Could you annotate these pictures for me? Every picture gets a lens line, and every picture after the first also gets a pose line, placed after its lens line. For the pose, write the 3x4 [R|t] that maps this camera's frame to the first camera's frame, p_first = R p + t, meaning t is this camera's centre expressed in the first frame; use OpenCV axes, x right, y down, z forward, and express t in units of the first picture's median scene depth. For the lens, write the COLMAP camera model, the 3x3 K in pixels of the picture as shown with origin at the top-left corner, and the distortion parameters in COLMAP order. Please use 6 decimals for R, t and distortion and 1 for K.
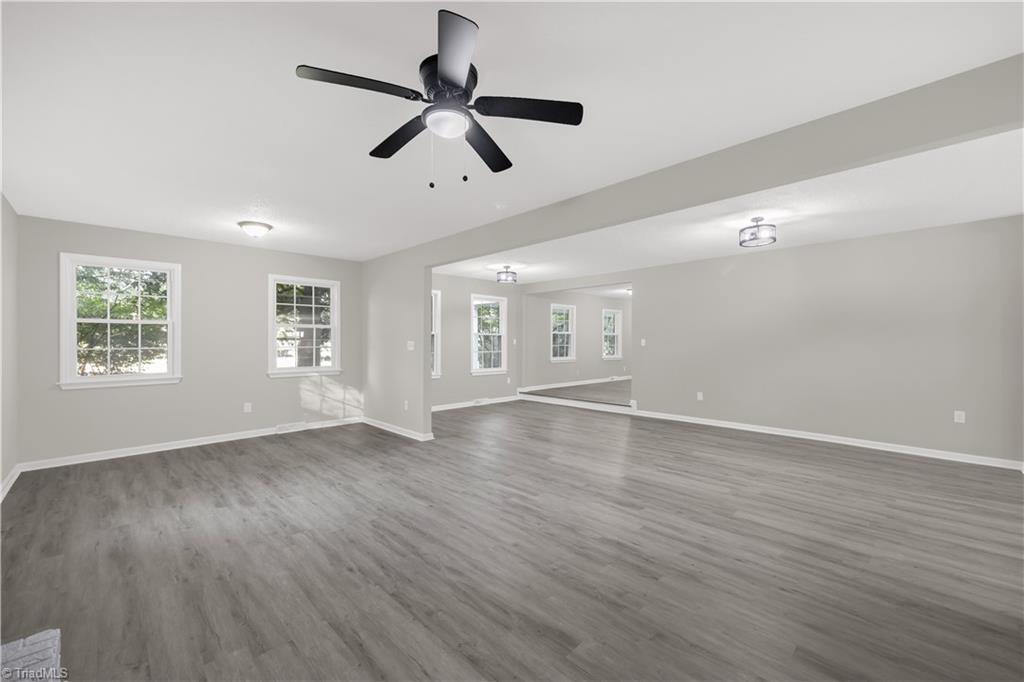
lens RADIAL K [[410.0, 0, 518.8], [0, 410.0, 346.4], [0, 0, 1]] dist [0.006391, -0.000768]
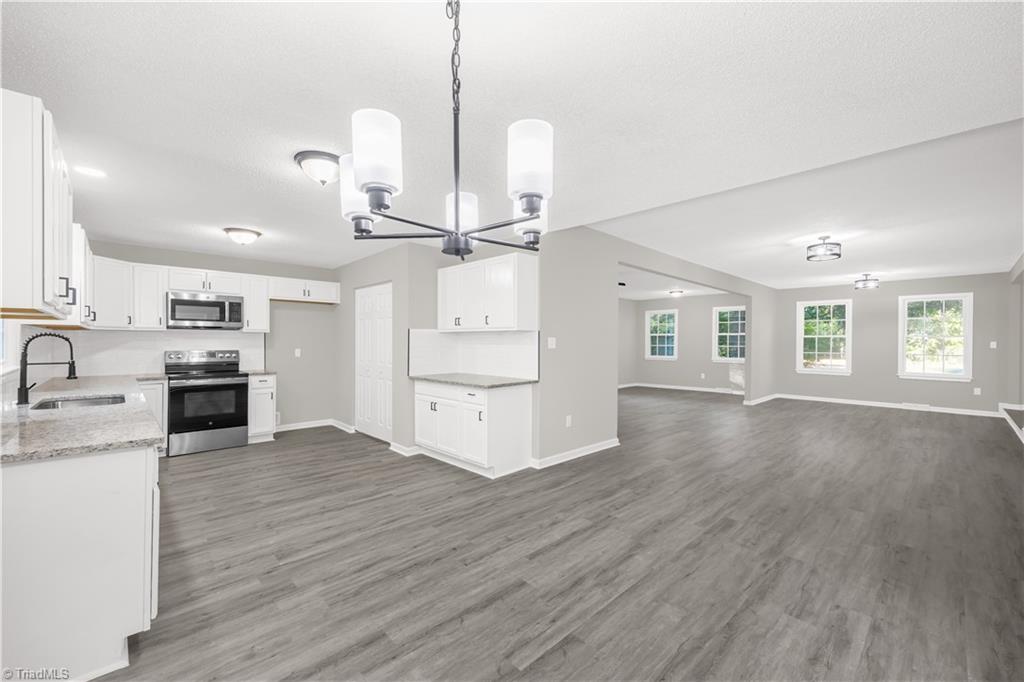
lens RADIAL K [[410.0, 0, 510.3], [0, 410.0, 338.7], [0, 0, 1]] dist [0.006391, -0.000768]
pose [[-0.040945, -0.010813, -0.999103, 2.167985], [-0.015802, 0.999823, -0.010173, -0.000619], [0.999036, 0.015372, -0.041109, 0.224961]]
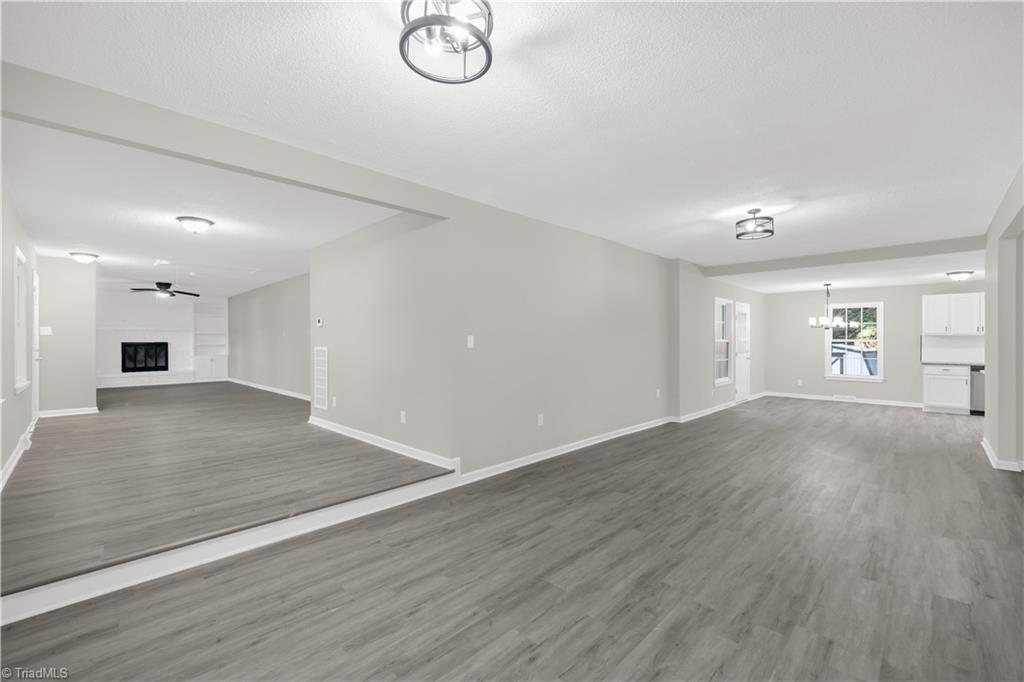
lens RADIAL K [[426.0, 0, 507.8], [0, 426.0, 340.8], [0, 0, 1]] dist [-0.006519, 0.000193]
pose [[0.002131, -0.001856, 0.999996, -0.498289], [0.011533, 0.999932, 0.001831, -0.023749], [-0.999931, 0.011529, 0.002152, 1.922400]]
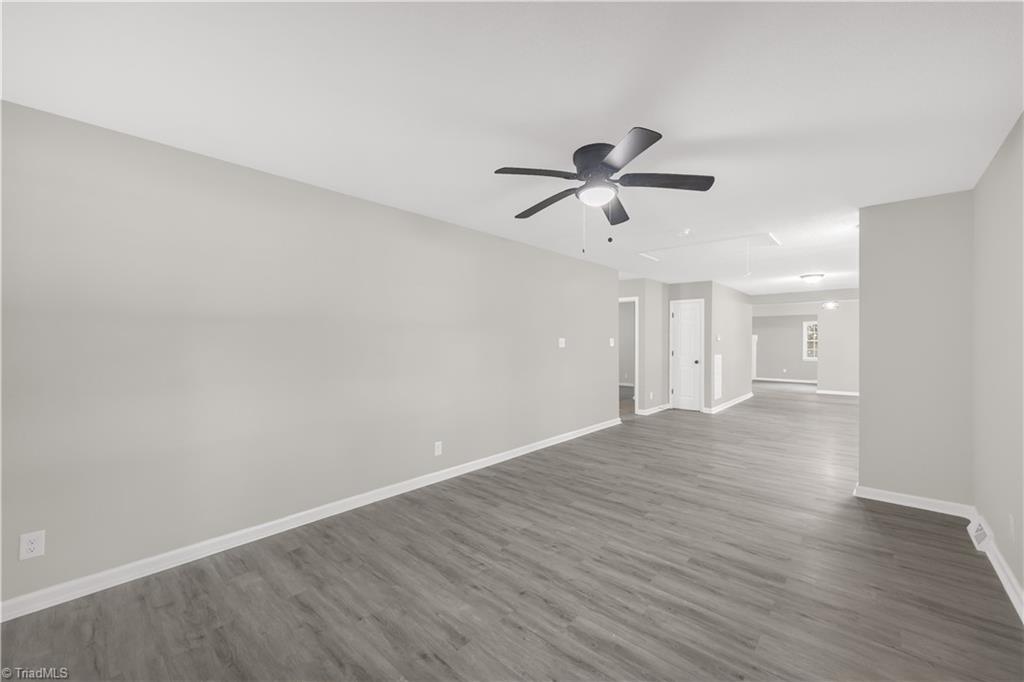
lens RADIAL K [[410.0, 0, 501.7], [0, 410.0, 344.3], [0, 0, 1]] dist [0.006391, -0.000768]
pose [[-0.999636, -0.002961, -0.026821, 2.247311], [-0.003366, 0.999881, 0.015068, -0.091113], [0.026773, 0.015153, -0.999527, 4.719170]]
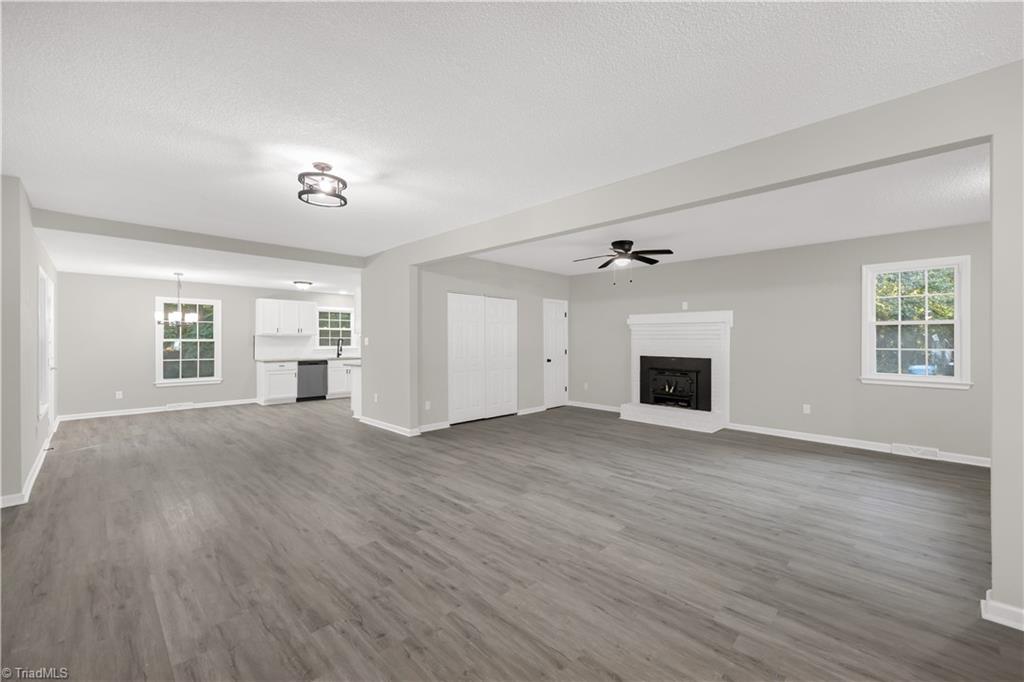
lens RADIAL K [[410.0, 0, 516.0], [0, 410.0, 344.1], [0, 0, 1]] dist [0.006391, -0.000768]
pose [[-0.999977, -0.005109, -0.004558, 0.310787], [-0.005192, 0.999818, 0.018380, -0.024045], [0.004463, 0.018403, -0.999821, 2.092397]]
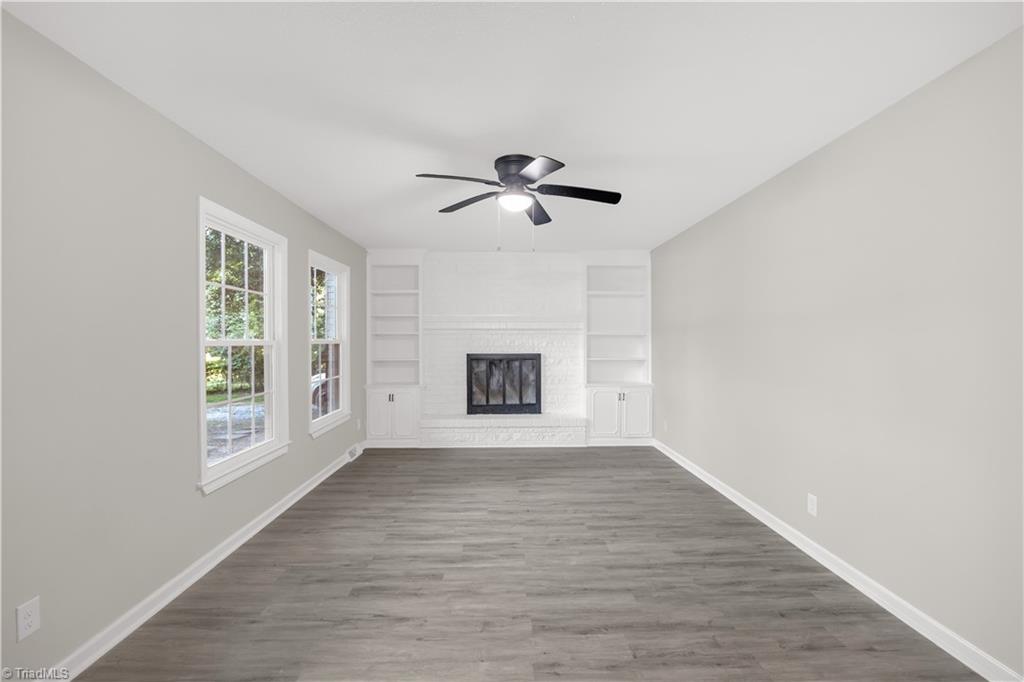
lens RADIAL K [[436.9, 0, 504.8], [0, 436.9, 341.7], [0, 0, 1]] dist [-0.009008, 0.001261]
pose [[0.706672, -0.004342, 0.707528, 1.492781], [0.007957, 0.999967, -0.001811, -0.077138], [-0.707497, 0.006910, 0.706683, 3.474550]]
